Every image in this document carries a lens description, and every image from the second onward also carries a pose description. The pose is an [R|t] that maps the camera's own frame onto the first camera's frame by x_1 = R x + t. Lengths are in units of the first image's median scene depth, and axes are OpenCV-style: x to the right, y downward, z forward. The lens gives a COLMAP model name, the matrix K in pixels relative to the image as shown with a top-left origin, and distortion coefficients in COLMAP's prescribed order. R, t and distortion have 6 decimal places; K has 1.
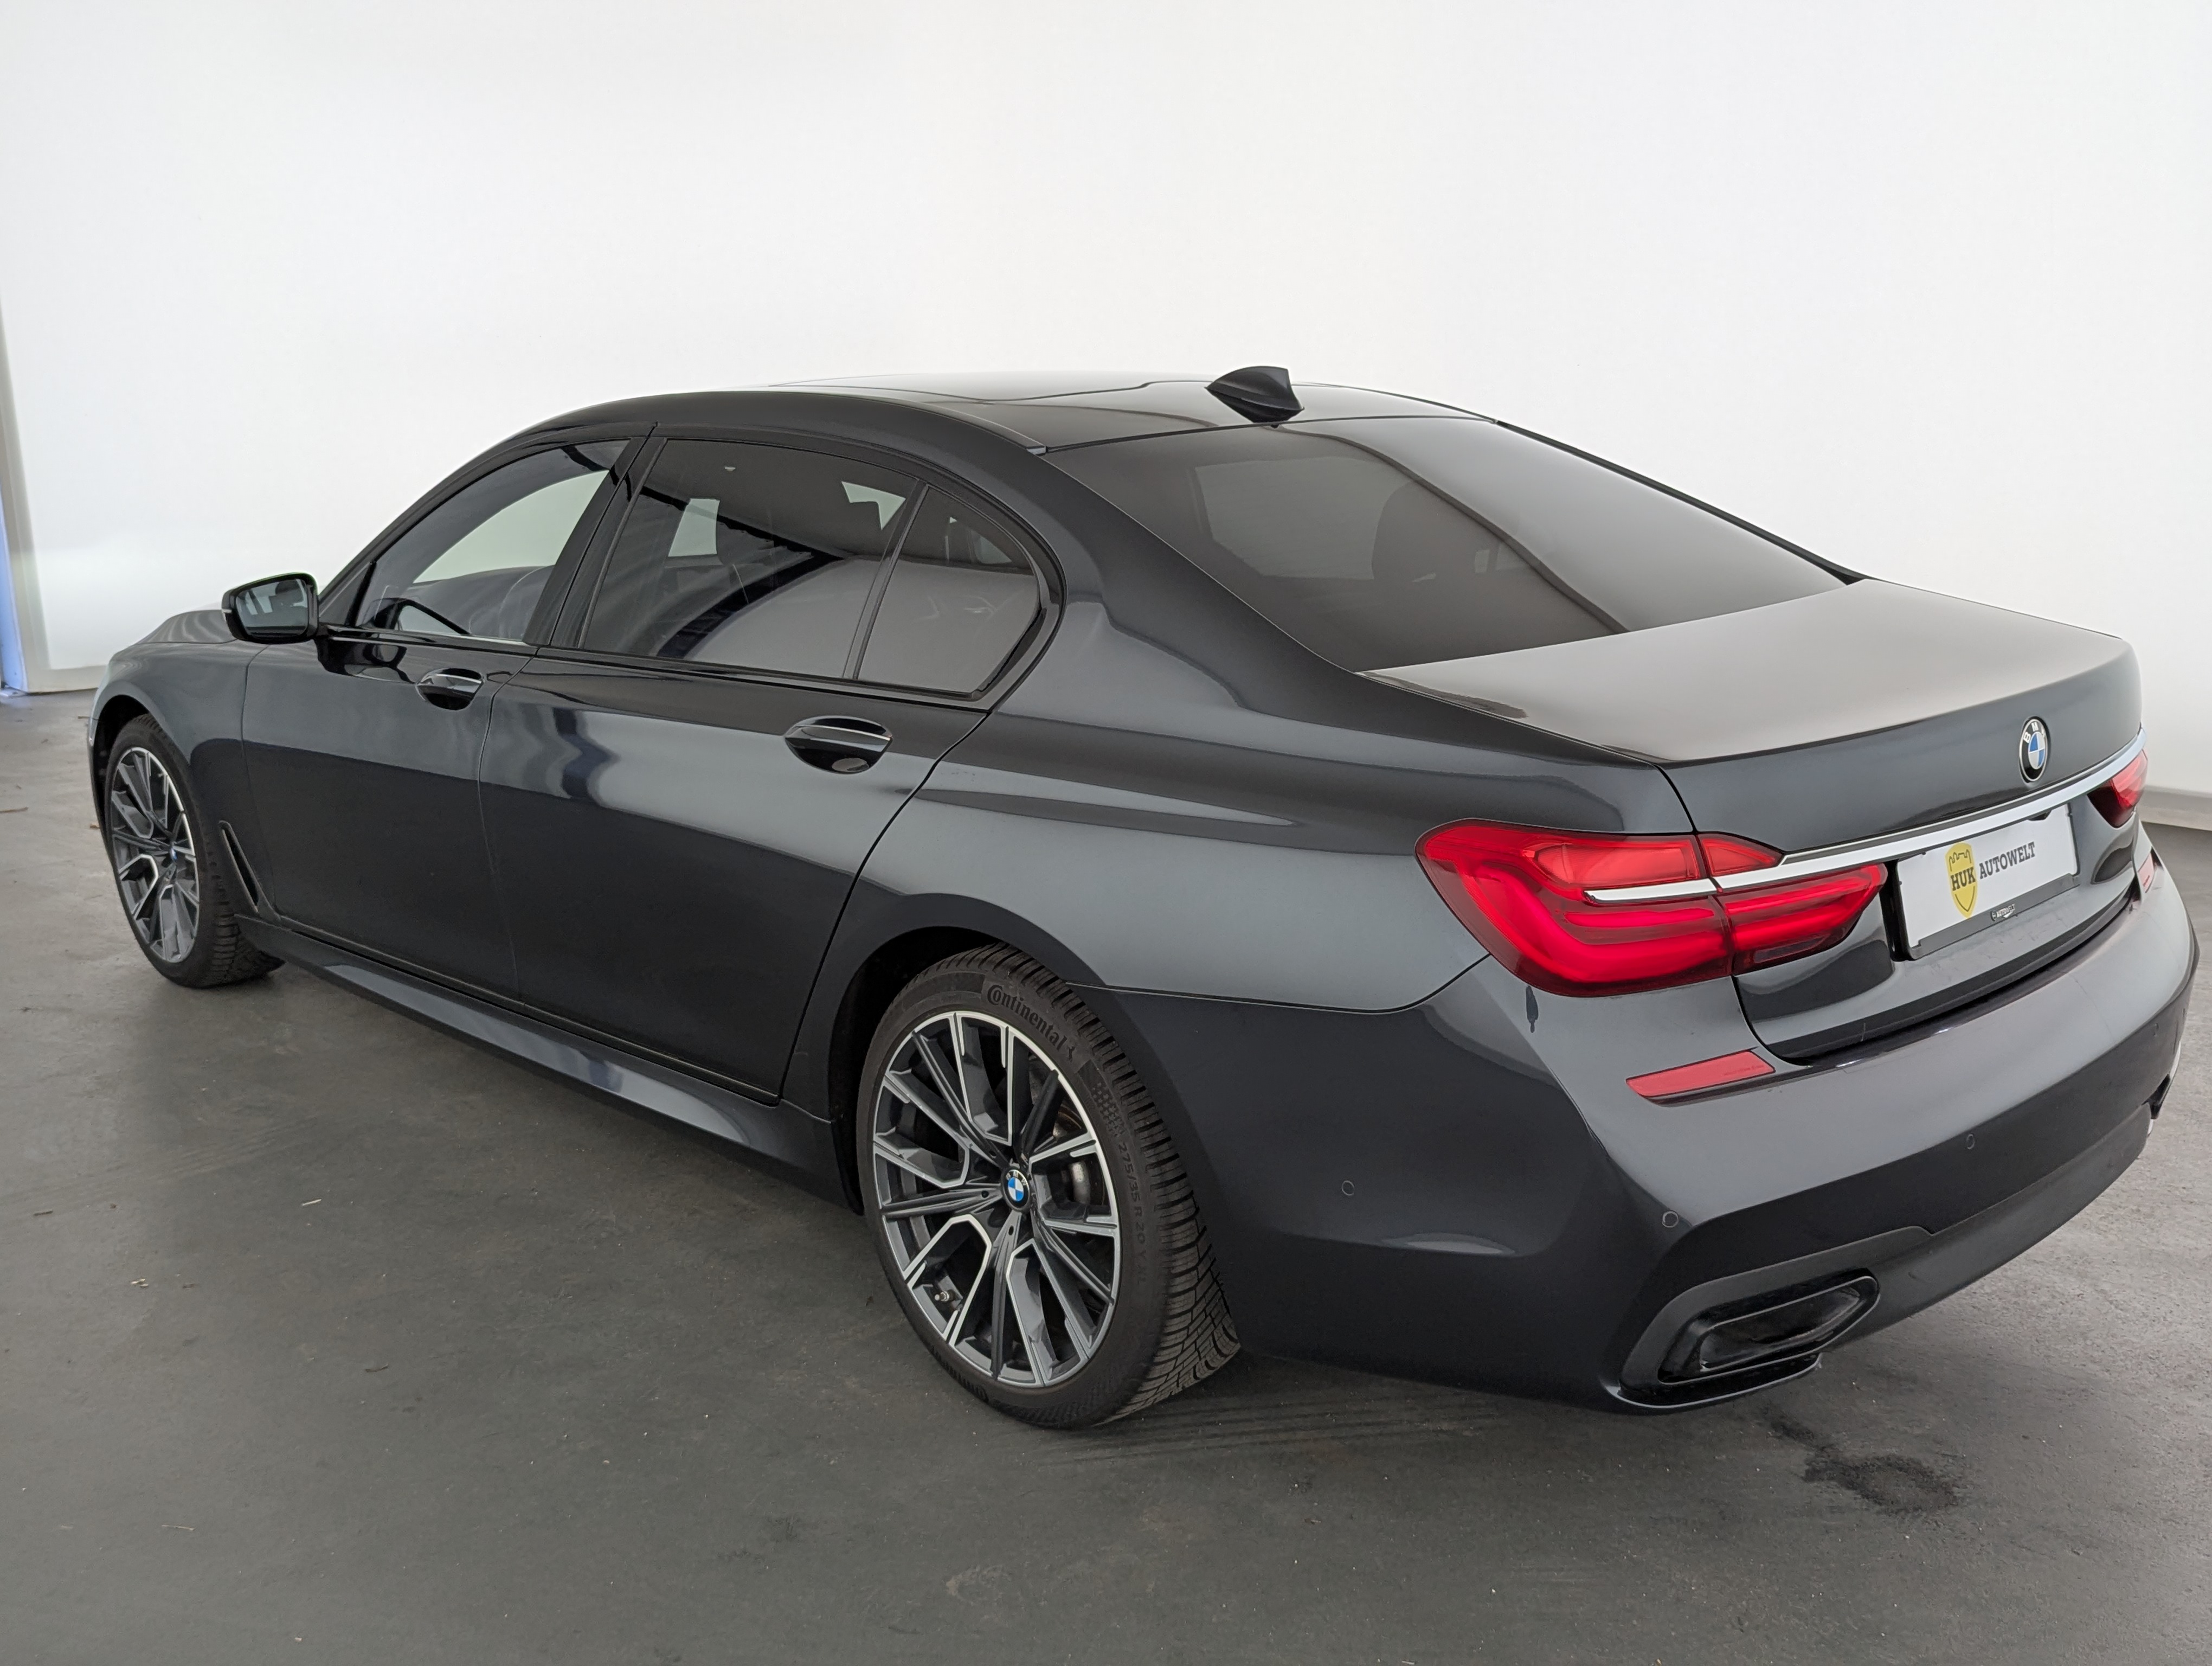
lens RADIAL K [[2137.2, 0, 1144.3], [0, 2137.2, 848.0], [0, 0, 1]] dist [0.035754, -0.022573]
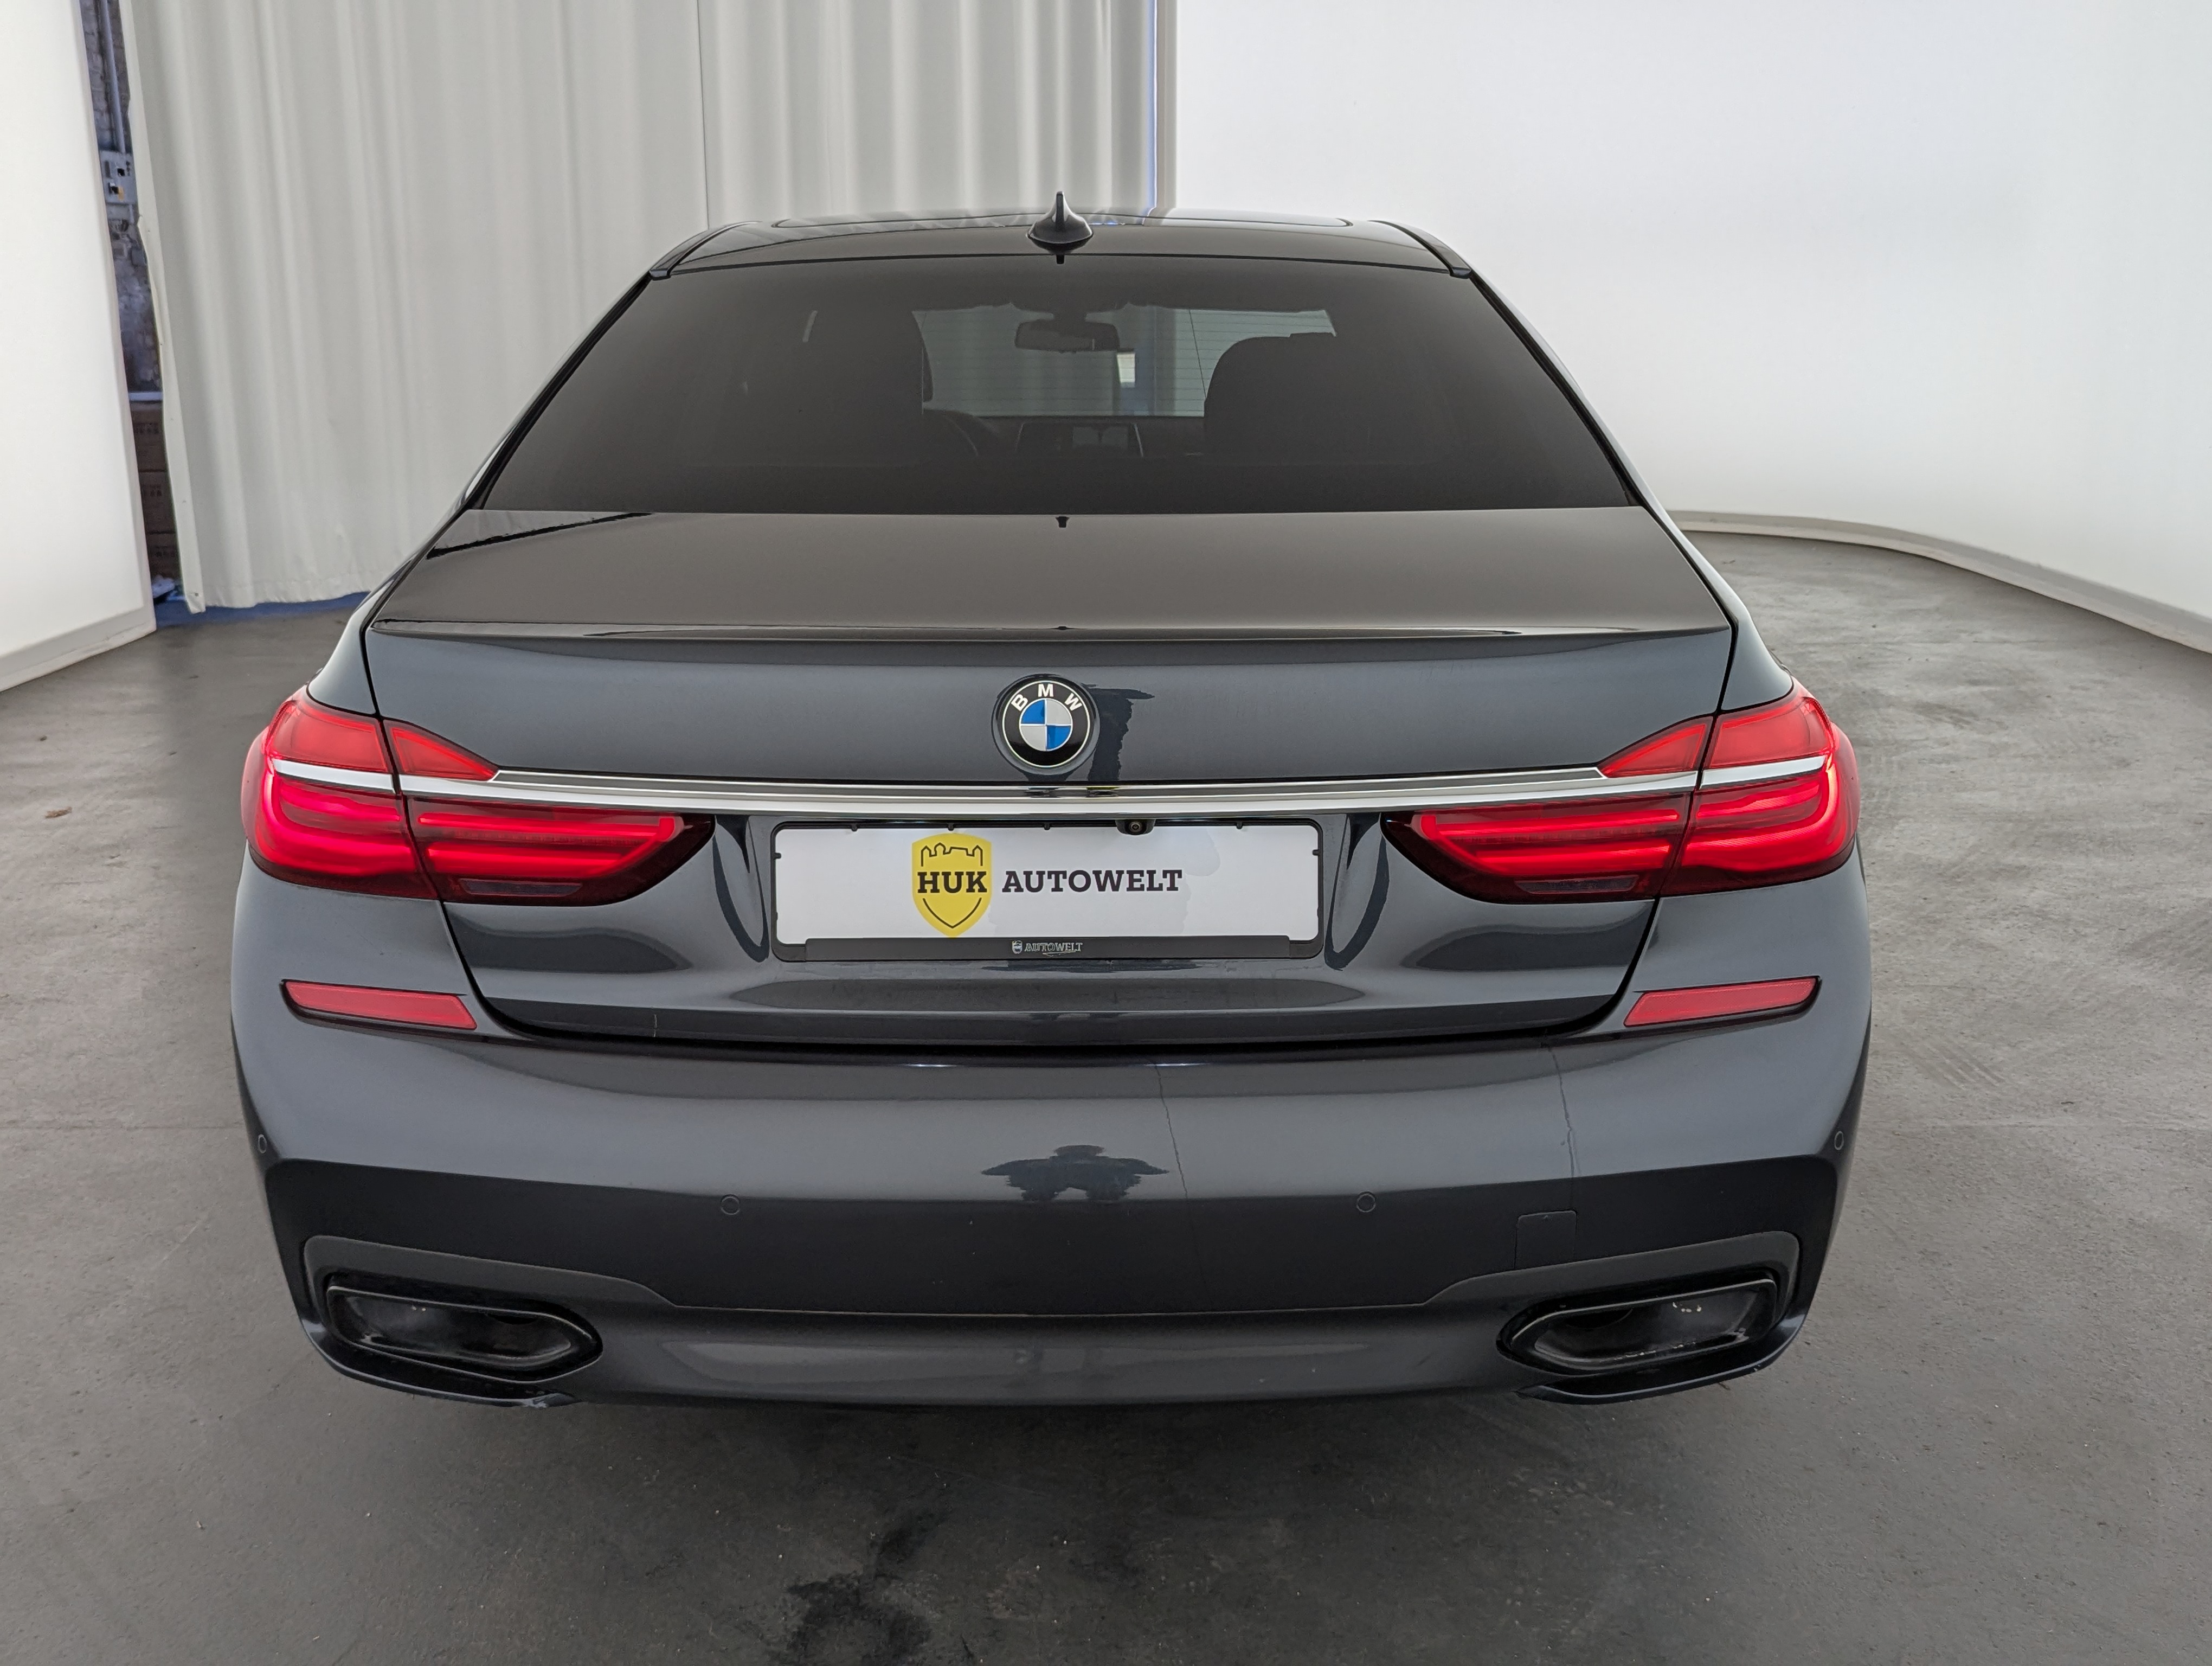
lens RADIAL K [[2107.1, 0, 1106.0], [0, 2107.1, 833.0], [0, 0, 1]] dist [0.075803, -0.124528]
pose [[0.712314, 0.203844, -0.671607, 0.903596], [-0.171485, 0.978441, 0.115095, -0.094133], [0.680589, 0.033187, 0.731913, 0.517386]]
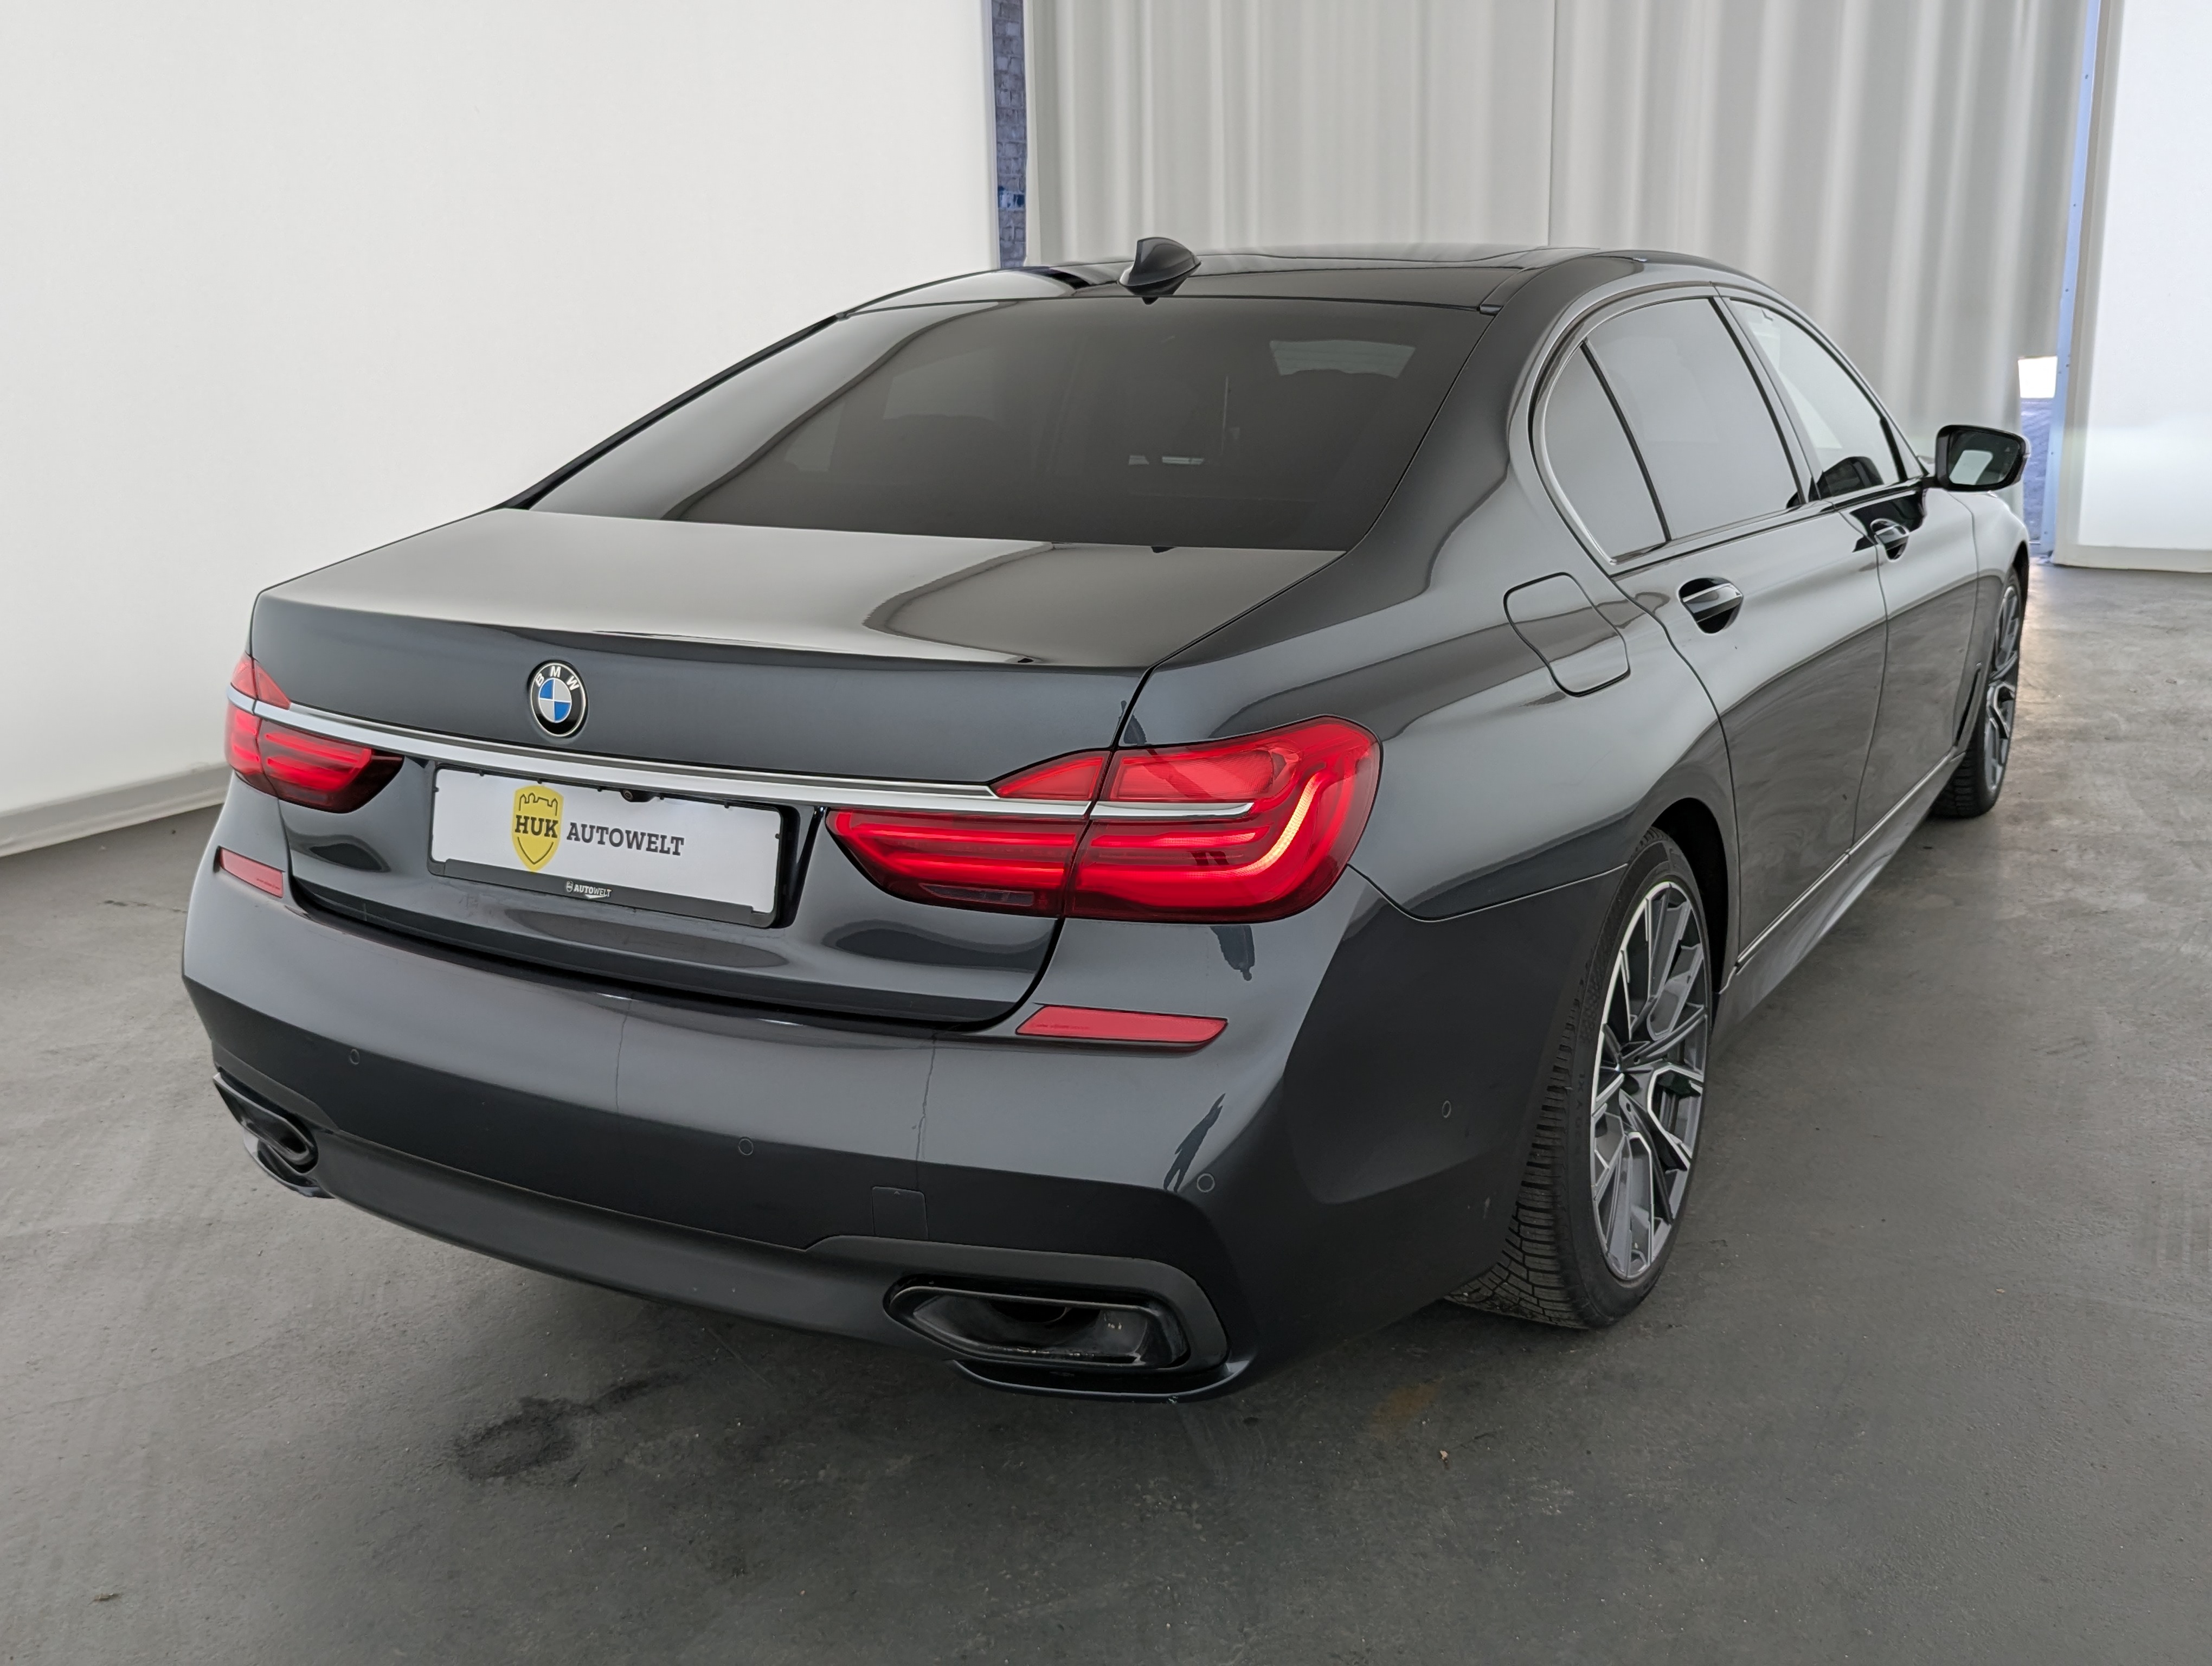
lens RADIAL K [[2137.2, 0, 1144.3], [0, 2137.2, 848.0], [0, 0, 1]] dist [0.035754, -0.022573]
pose [[0.264197, 0.262264, -0.928126, 1.276010], [-0.207425, 0.955250, 0.210884, -0.216027], [0.941900, 0.136801, 0.306774, 0.976086]]
